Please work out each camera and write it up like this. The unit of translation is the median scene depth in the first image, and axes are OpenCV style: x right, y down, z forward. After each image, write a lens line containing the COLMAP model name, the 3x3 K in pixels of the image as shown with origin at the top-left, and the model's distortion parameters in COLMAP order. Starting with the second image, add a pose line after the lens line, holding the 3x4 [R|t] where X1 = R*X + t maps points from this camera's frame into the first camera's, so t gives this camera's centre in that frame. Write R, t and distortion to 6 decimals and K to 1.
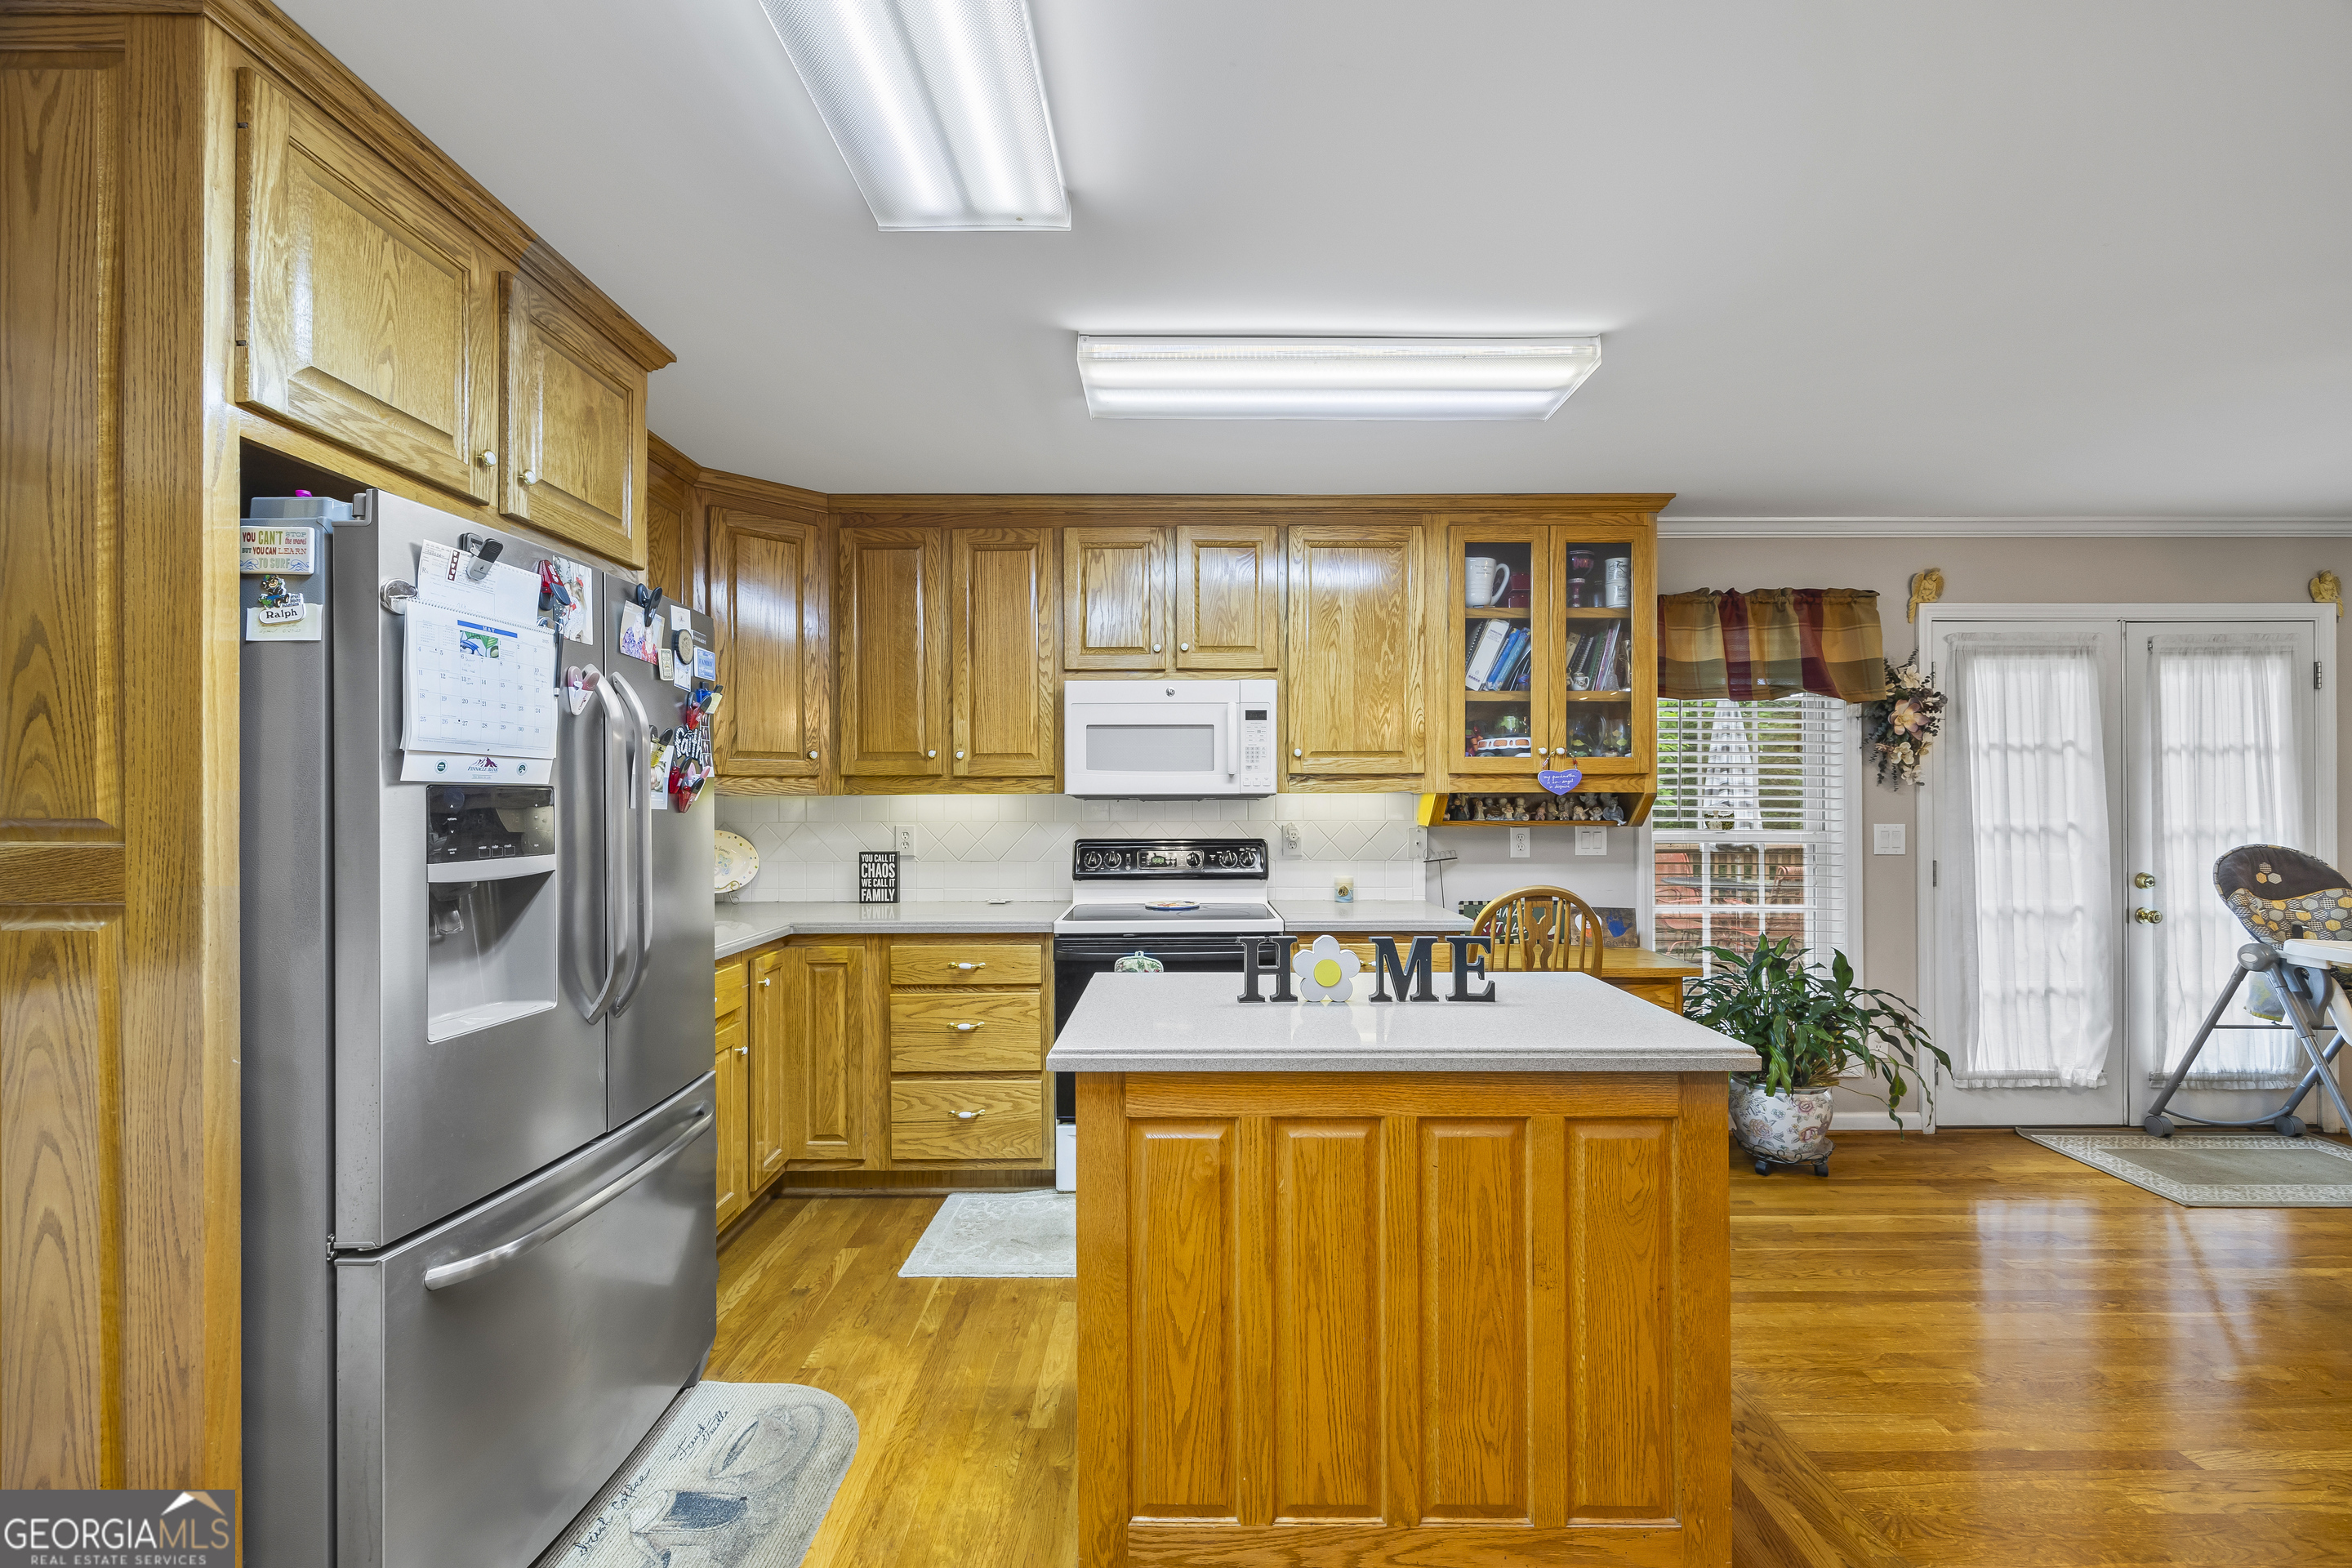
lens RADIAL K [[943.3, 0, 1183.4], [0, 943.3, 793.3], [0, 0, 1]] dist [-0.001435, -0.000283]
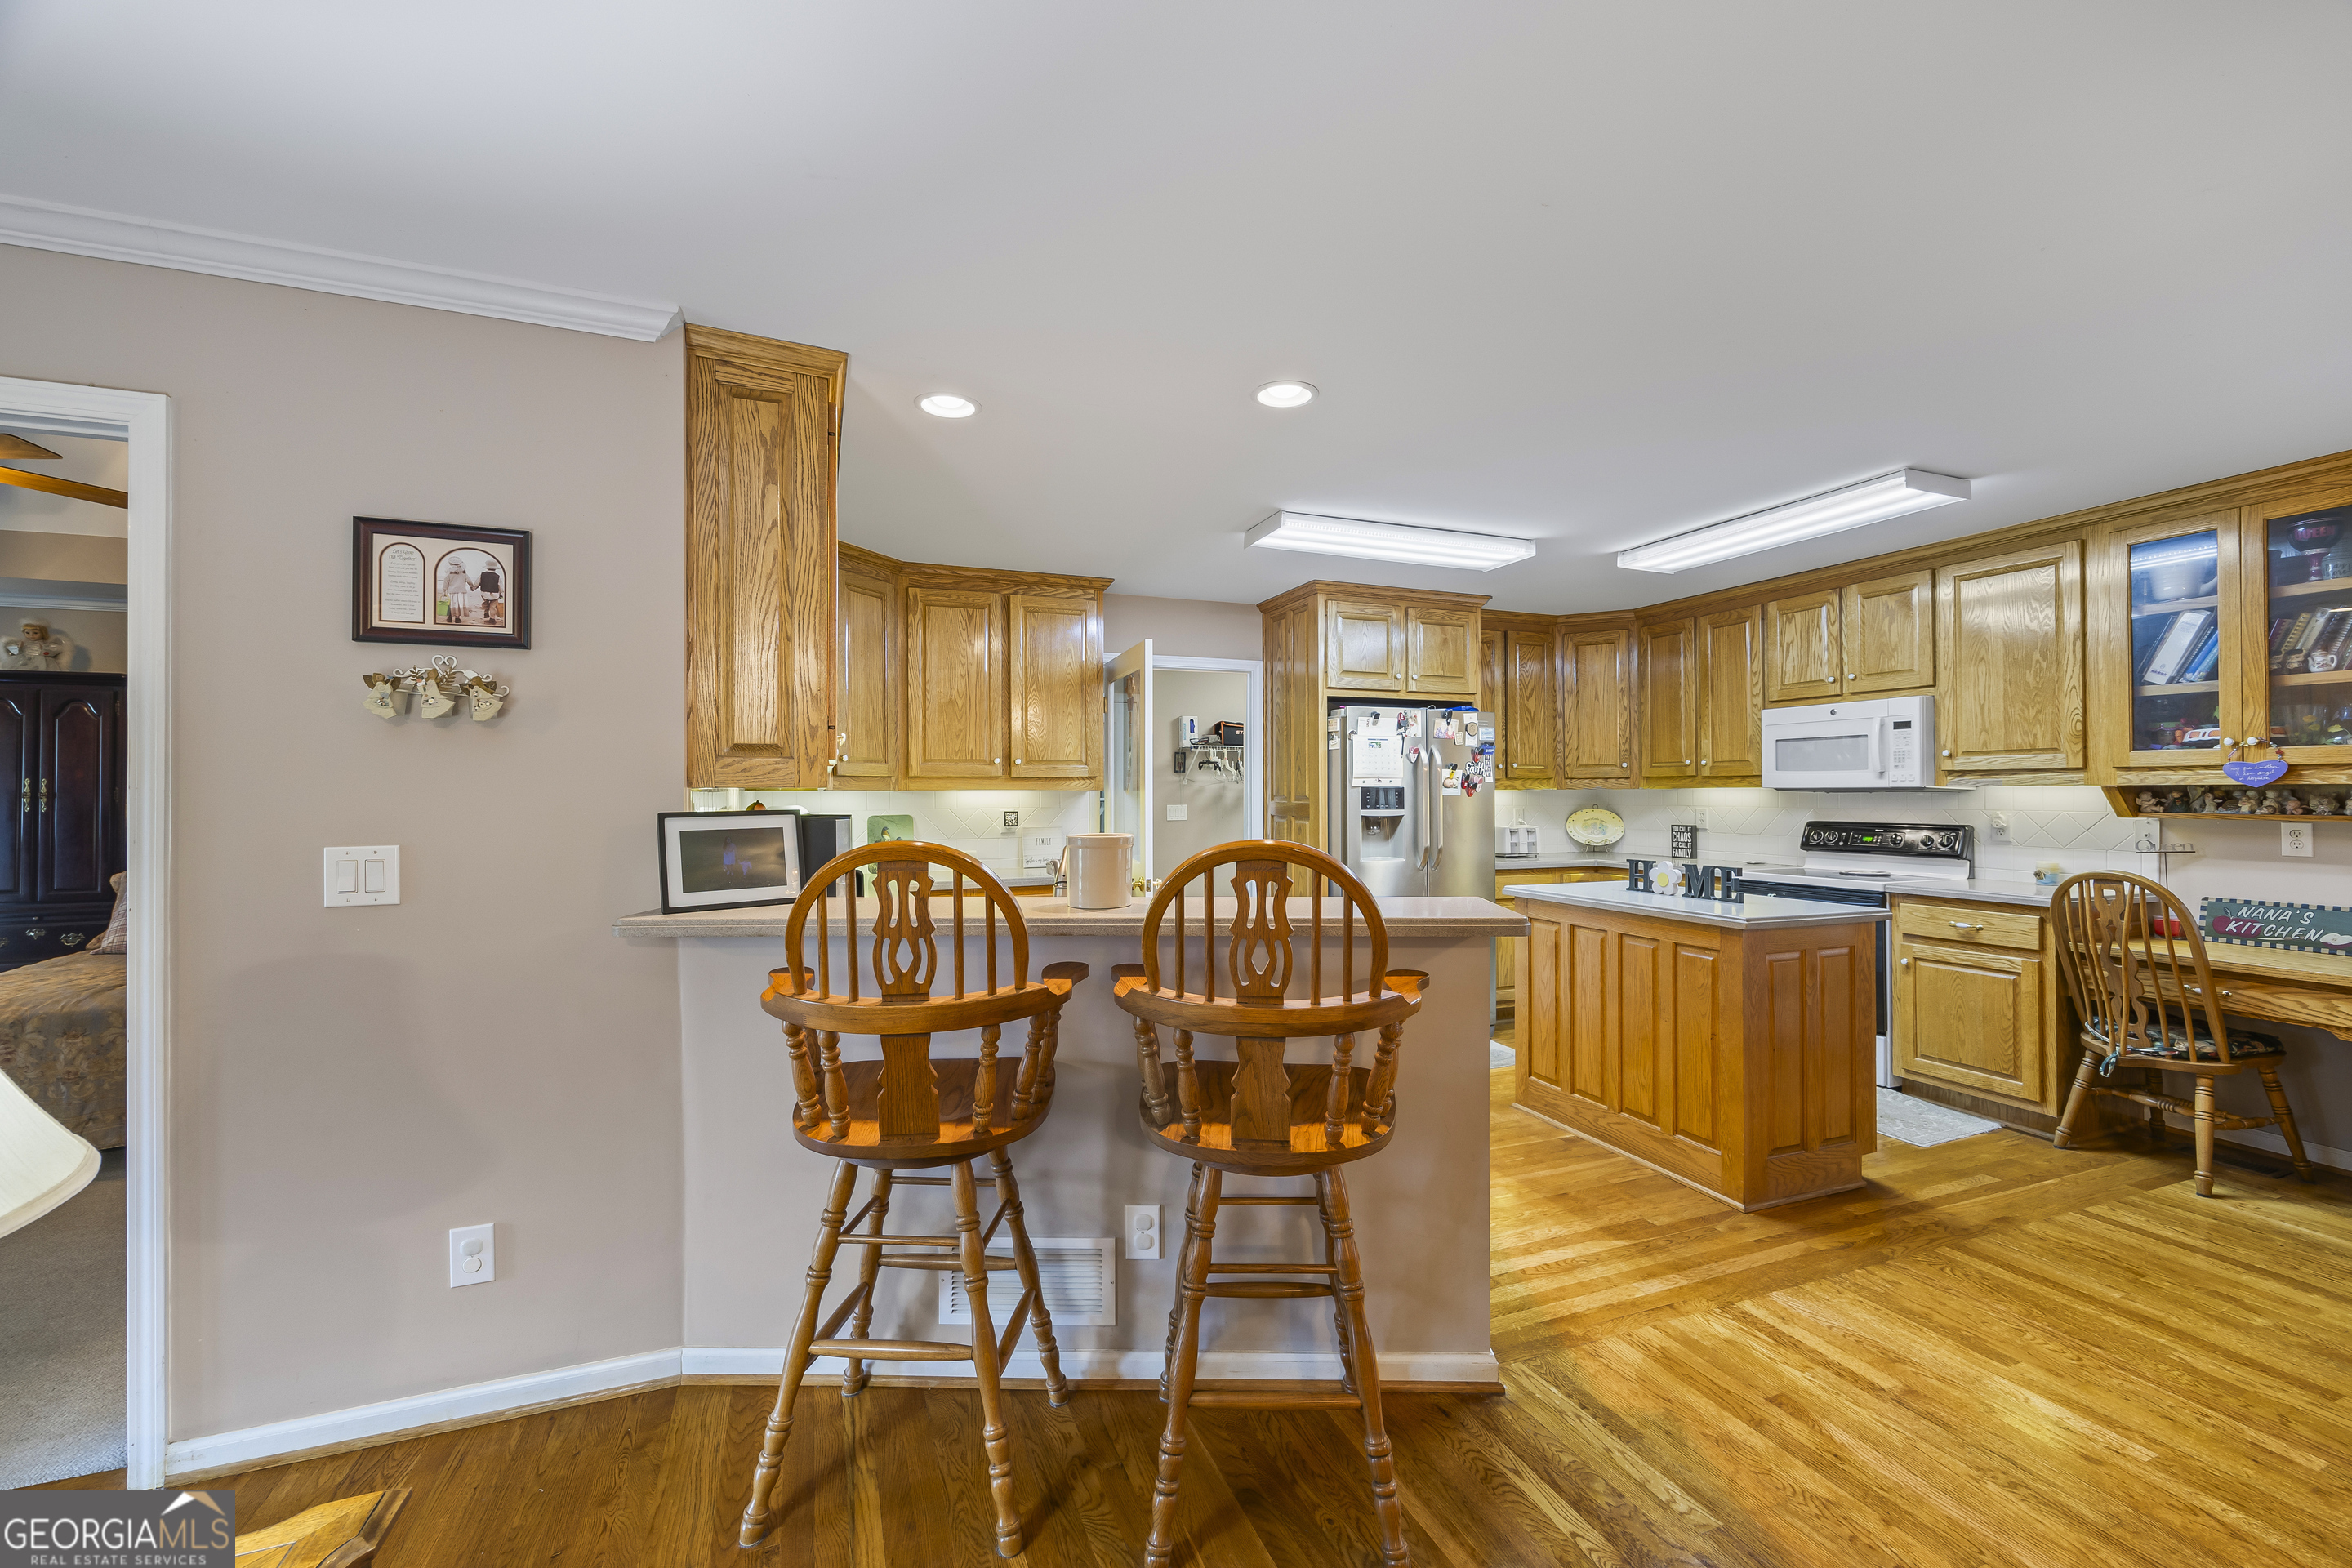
lens RADIAL K [[946.6, 0, 1182.5], [0, 946.6, 787.2], [0, 0, 1]] dist [-0.000112, -0.000326]
pose [[0.363326, -0.004330, -0.931652, 0.889176], [0.005108, 0.999983, -0.002655, -0.001106], [0.931648, -0.003794, 0.363342, -0.354555]]
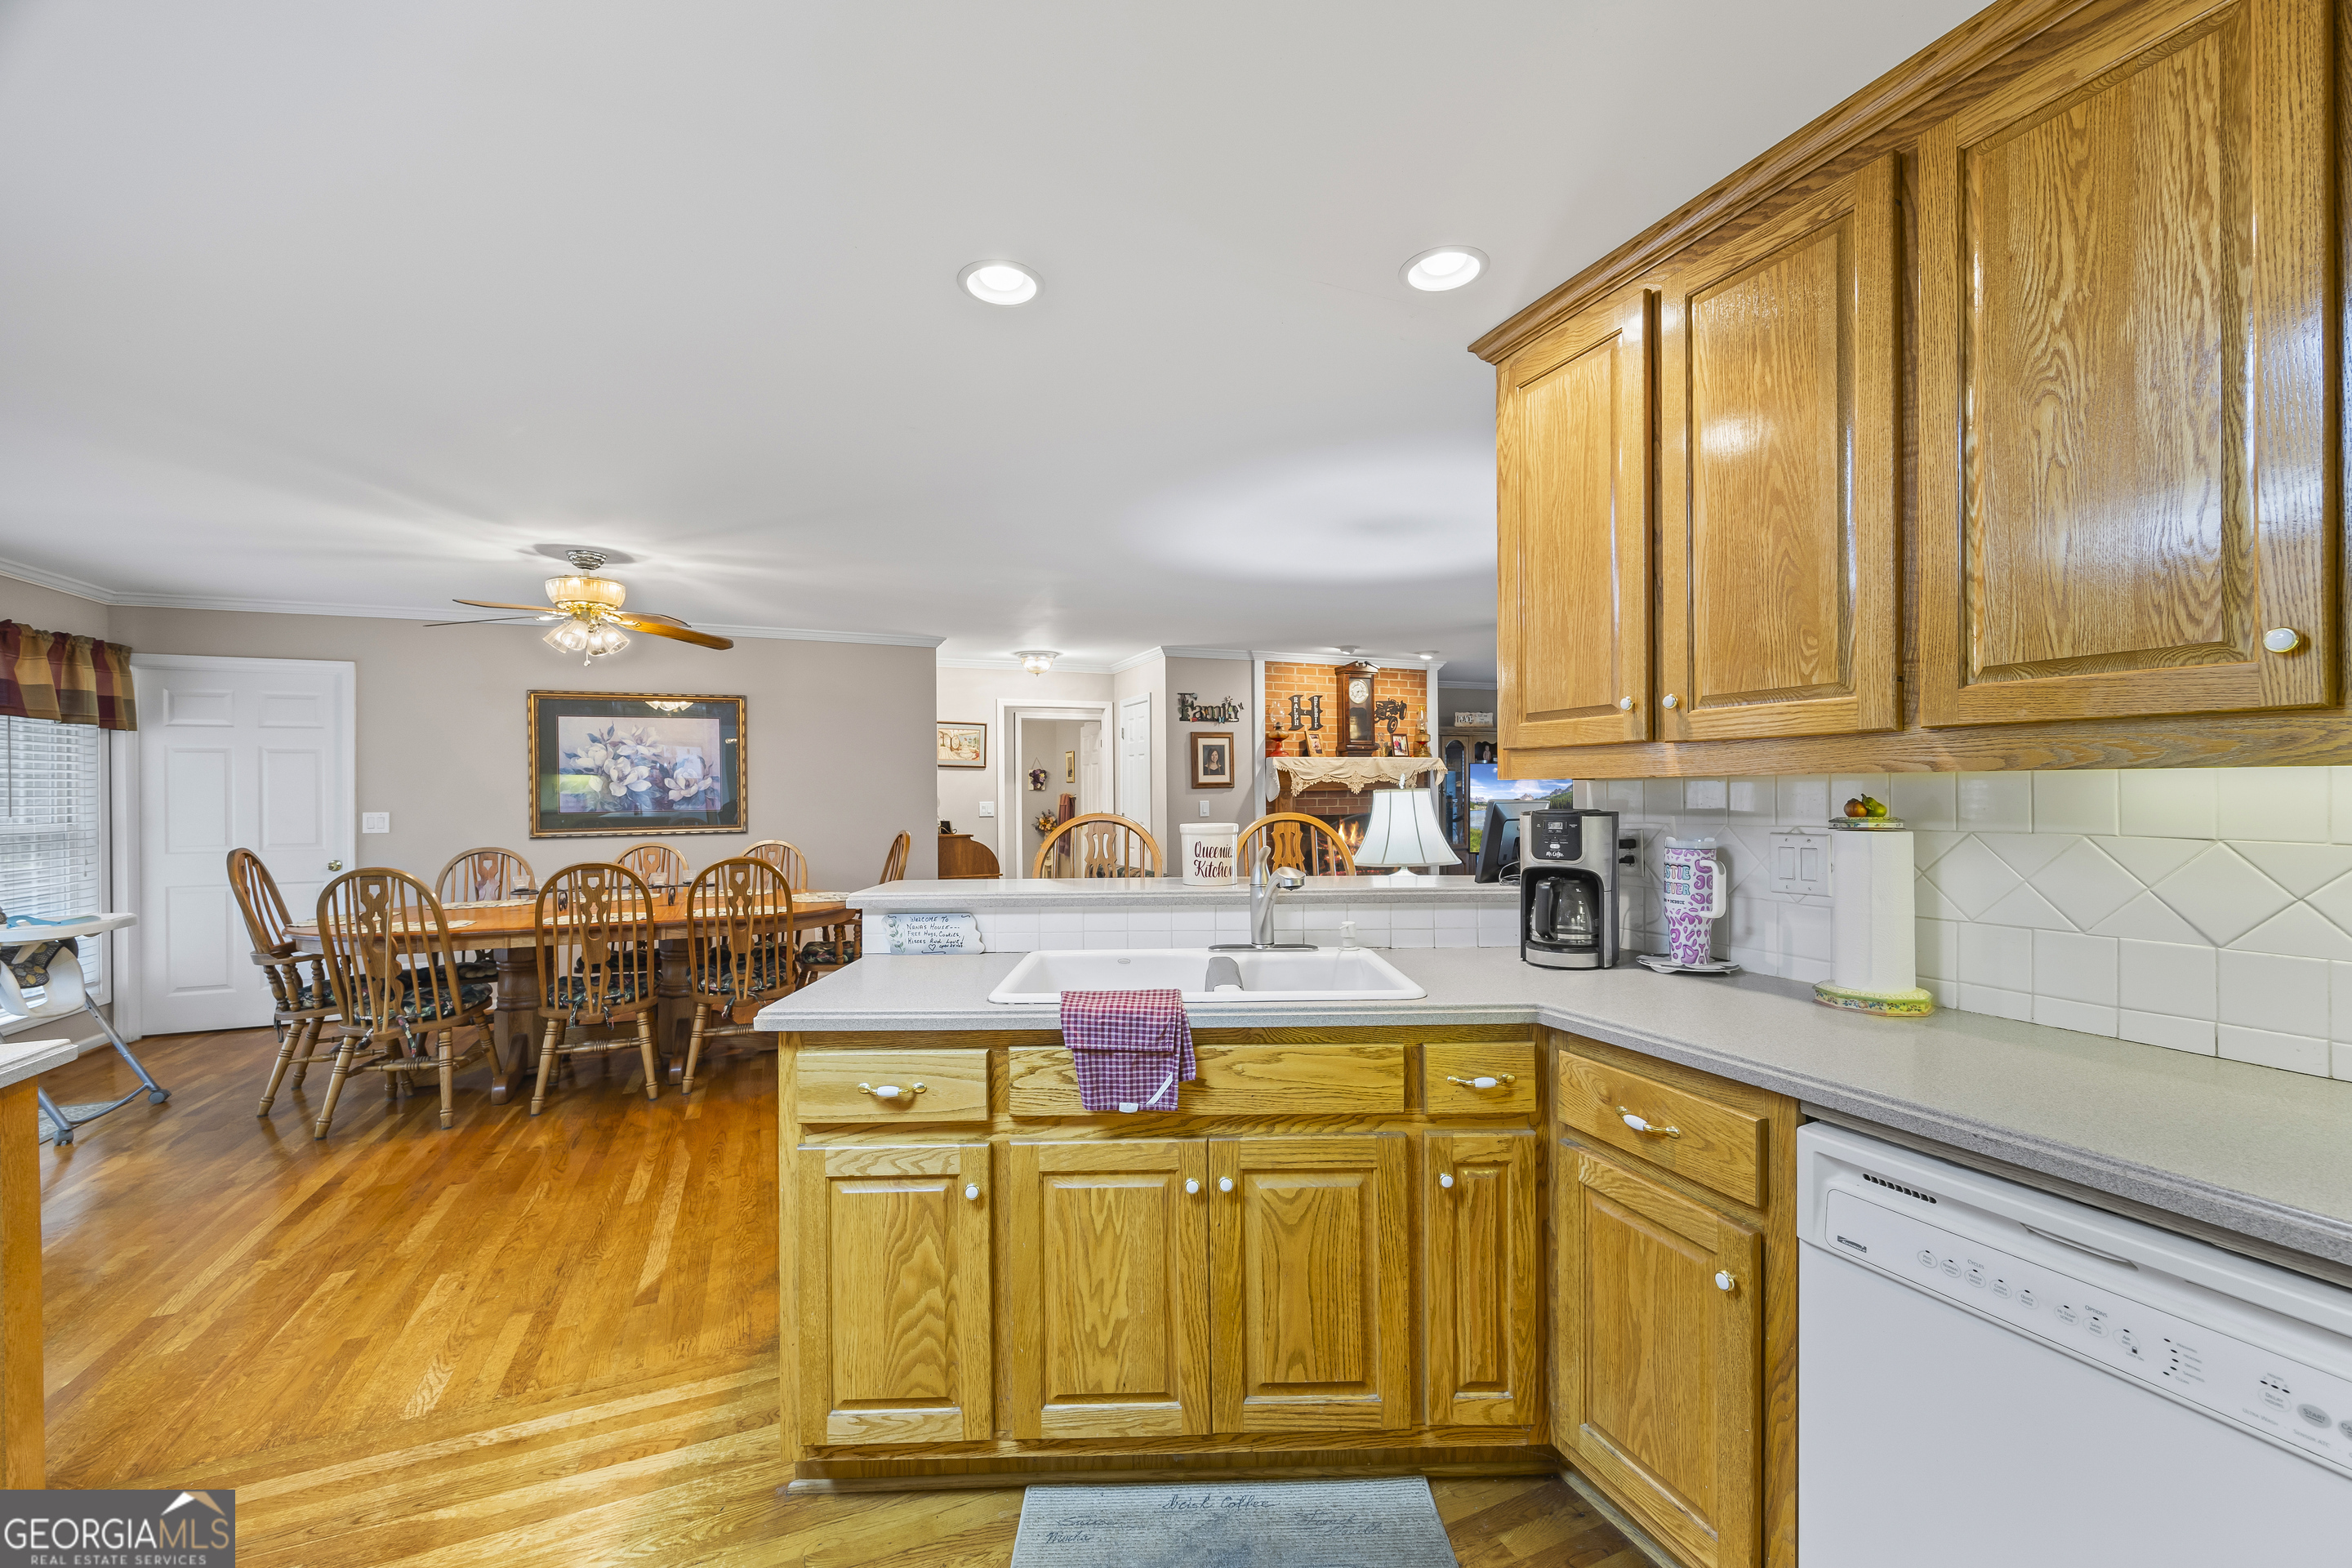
lens RADIAL K [[951.8, 0, 1184.0], [0, 951.8, 786.2], [0, 0, 1]] dist [-0.001461, -0.000271]
pose [[-0.394535, 0.005963, 0.918862, -0.368845], [0.006037, 0.999974, -0.003897, 0.001819], [-0.918861, 0.004010, -0.394561, 0.127221]]
